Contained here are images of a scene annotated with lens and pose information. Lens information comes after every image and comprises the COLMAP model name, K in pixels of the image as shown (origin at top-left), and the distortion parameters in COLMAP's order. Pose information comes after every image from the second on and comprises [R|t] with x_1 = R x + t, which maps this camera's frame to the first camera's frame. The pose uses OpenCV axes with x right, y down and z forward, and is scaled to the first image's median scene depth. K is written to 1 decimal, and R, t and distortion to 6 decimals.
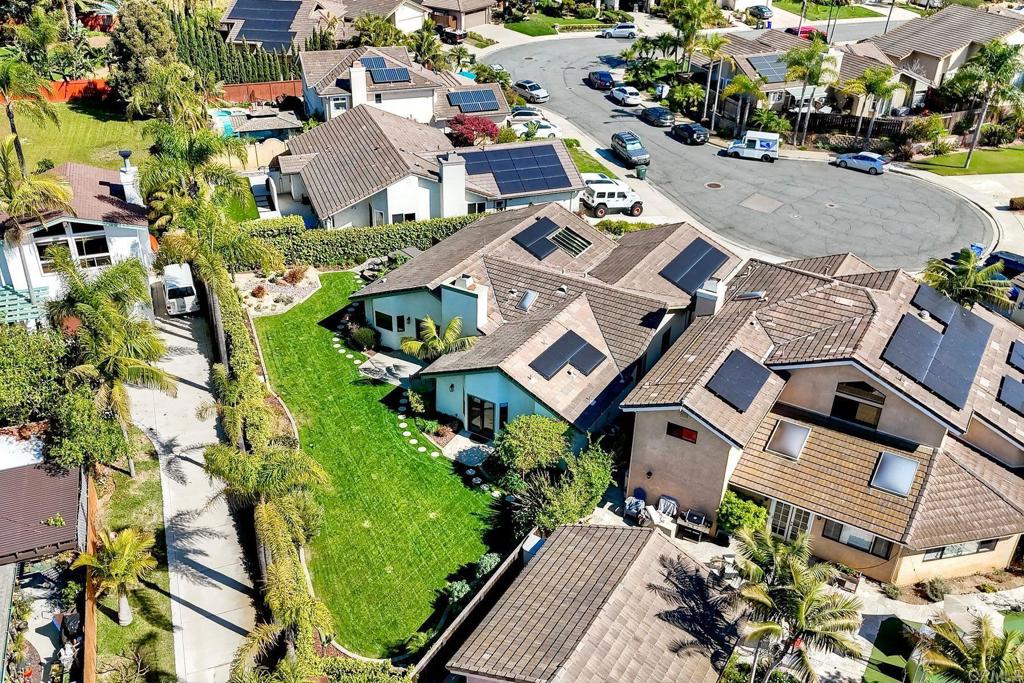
lens RADIAL K [[898.0, 0, 472.3], [0, 898.0, 341.6], [0, 0, 1]] dist [0.077056, -0.102324]
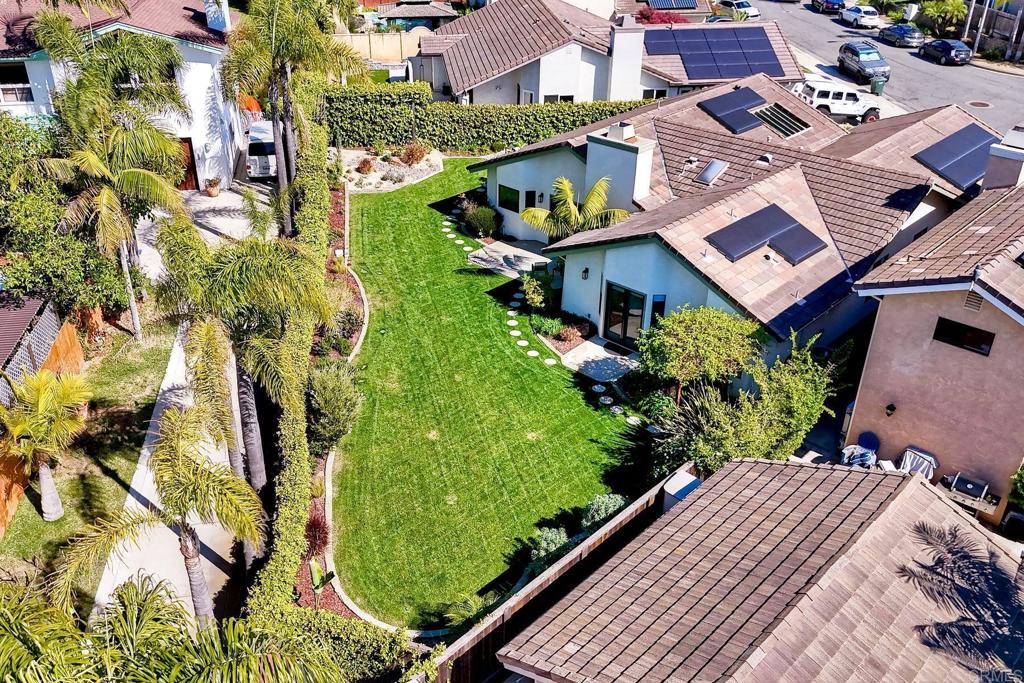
lens RADIAL K [[898.0, 0, 469.0], [0, 898.0, 345.4], [0, 0, 1]] dist [0.077056, -0.102324]
pose [[0.976829, 0.099246, -0.189618, 0.026881], [-0.100013, 0.994971, 0.005543, 0.114075], [0.189214, 0.013550, 0.981842, 0.303732]]
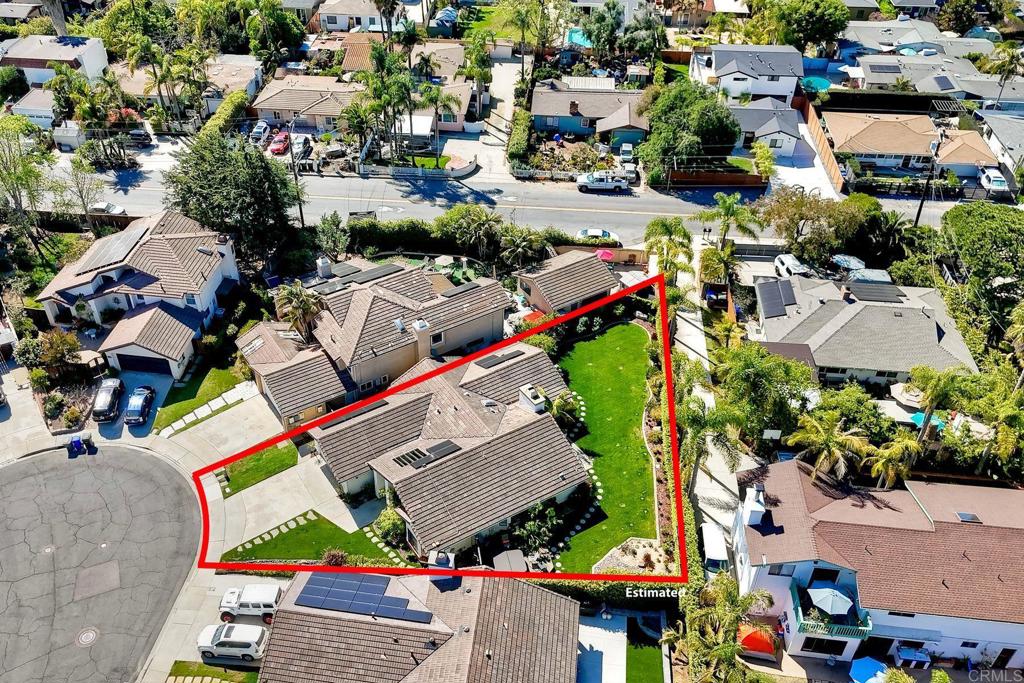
lens RADIAL K [[898.0, 0, 458.9], [0, 898.0, 334.5], [0, 0, 1]] dist [0.077056, -0.102324]
pose [[-0.896532, -0.273386, 0.348555, -0.445356], [0.227330, 0.391388, 0.891704, -1.651563], [-0.380199, 0.878678, -0.288743, 1.511665]]
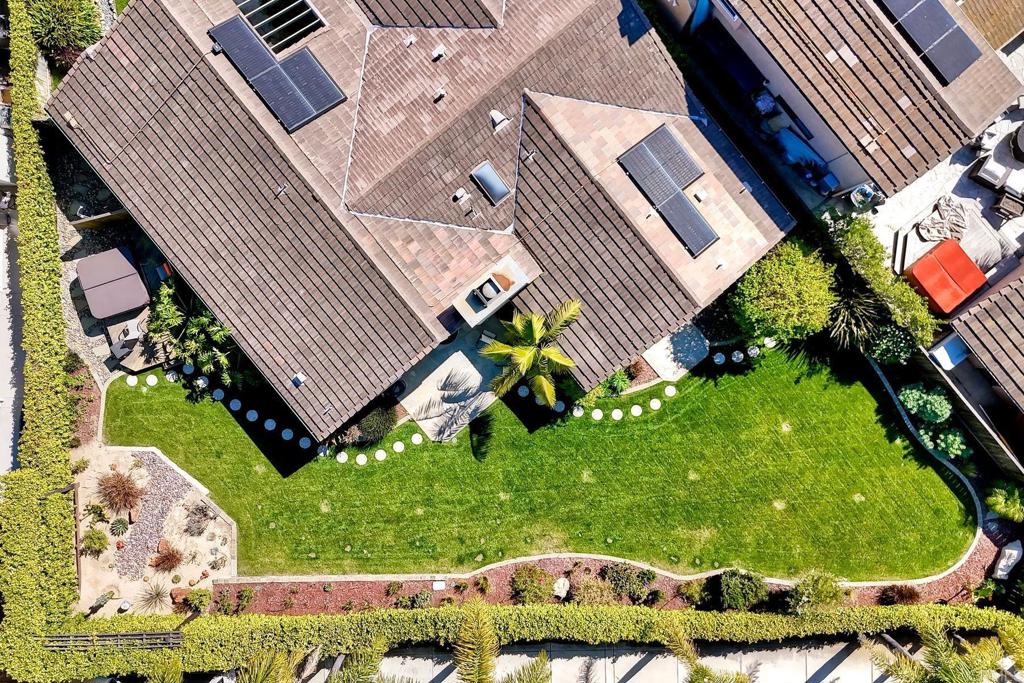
lens RADIAL K [[898.0, 0, 520.9], [0, 898.0, 341.8], [0, 0, 1]] dist [0.077056, -0.102324]
pose [[0.312604, -0.949388, -0.030669, -0.017178], [0.488088, 0.132846, 0.862625, -0.603471], [-0.814892, -0.284629, 0.504913, 0.715484]]
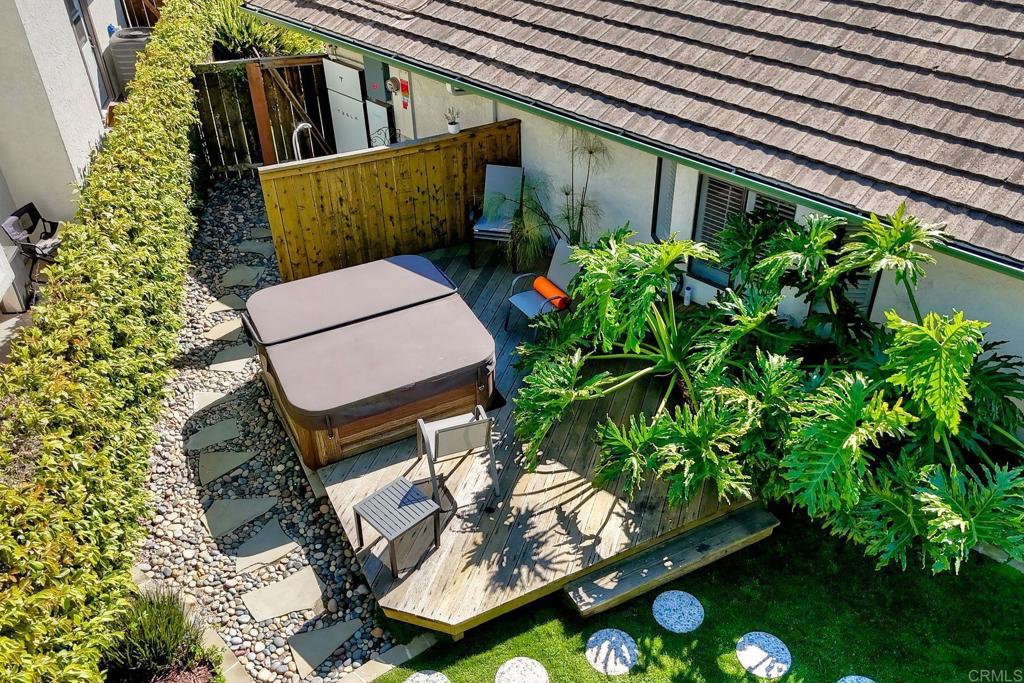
lens RADIAL K [[898.0, 0, 505.5], [0, 898.0, 341.6], [0, 0, 1]] dist [0.077056, -0.102324]
pose [[0.178178, -0.595174, 0.783595, -0.257512], [0.515249, 0.734869, 0.441005, -0.203885], [-0.838315, 0.325169, 0.437600, 1.262171]]
